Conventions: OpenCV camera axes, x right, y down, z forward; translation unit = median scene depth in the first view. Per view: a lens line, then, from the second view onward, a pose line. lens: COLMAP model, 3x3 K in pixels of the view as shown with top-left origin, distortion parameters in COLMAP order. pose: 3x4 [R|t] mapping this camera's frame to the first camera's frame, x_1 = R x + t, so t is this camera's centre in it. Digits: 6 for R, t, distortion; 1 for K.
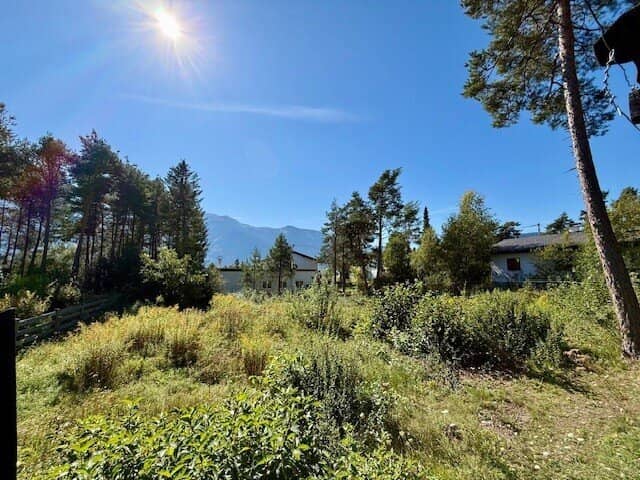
lens RADIAL K [[256.5, 0, 320.6], [0, 256.5, 244.7], [0, 0, 1]] dist [0.003038, -0.000056]
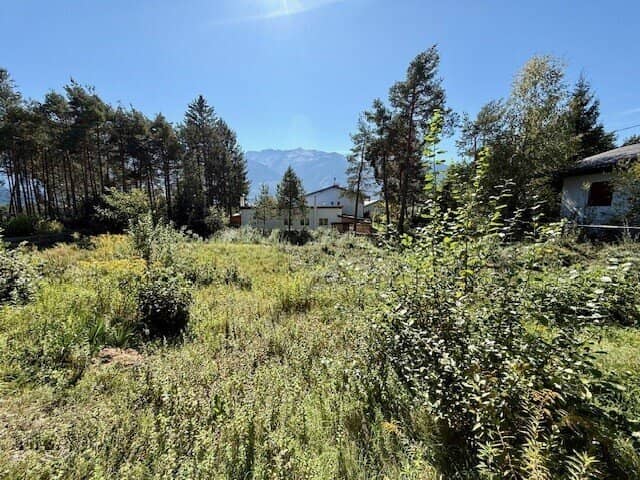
lens RADIAL K [[256.5, 0, 319.0], [0, 256.5, 239.1], [0, 0, 1]] dist [0.003038, -0.000056]
pose [[0.927342, 0.028197, -0.373150, 0.262777], [0.058098, 0.974218, 0.218001, 0.013898], [0.369676, -0.223841, 0.901795, 0.174830]]
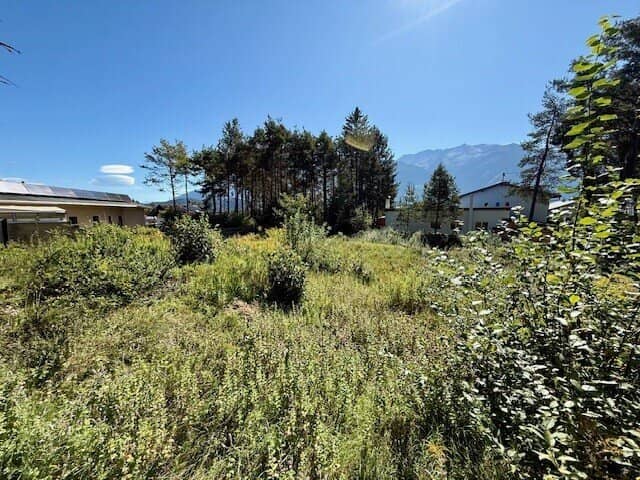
lens RADIAL K [[256.5, 0, 318.2], [0, 256.5, 239.6], [0, 0, 1]] dist [0.003038, -0.000056]
pose [[0.575033, 0.071068, -0.815037, 0.283699], [0.100993, 0.982434, 0.156917, 0.024747], [0.811873, -0.172546, 0.557755, 0.190355]]
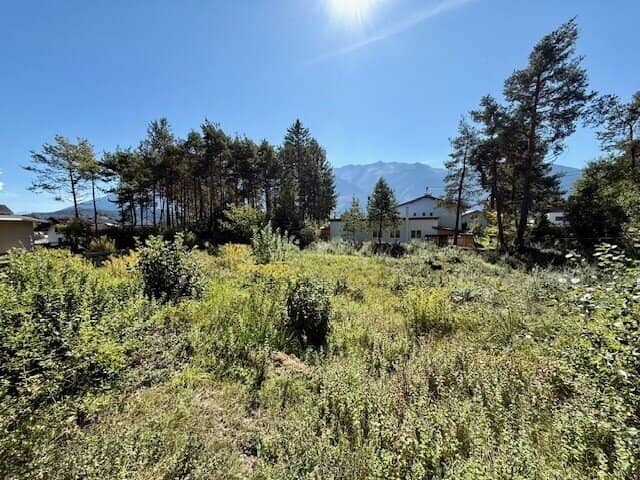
lens RADIAL K [[256.5, 0, 318.5], [0, 256.5, 238.2], [0, 0, 1]] dist [0.003038, -0.000056]
pose [[0.771681, 0.014168, -0.635853, 0.222891], [0.097056, 0.985419, 0.139746, 0.016922], [0.628561, -0.169552, 0.759054, 0.166614]]
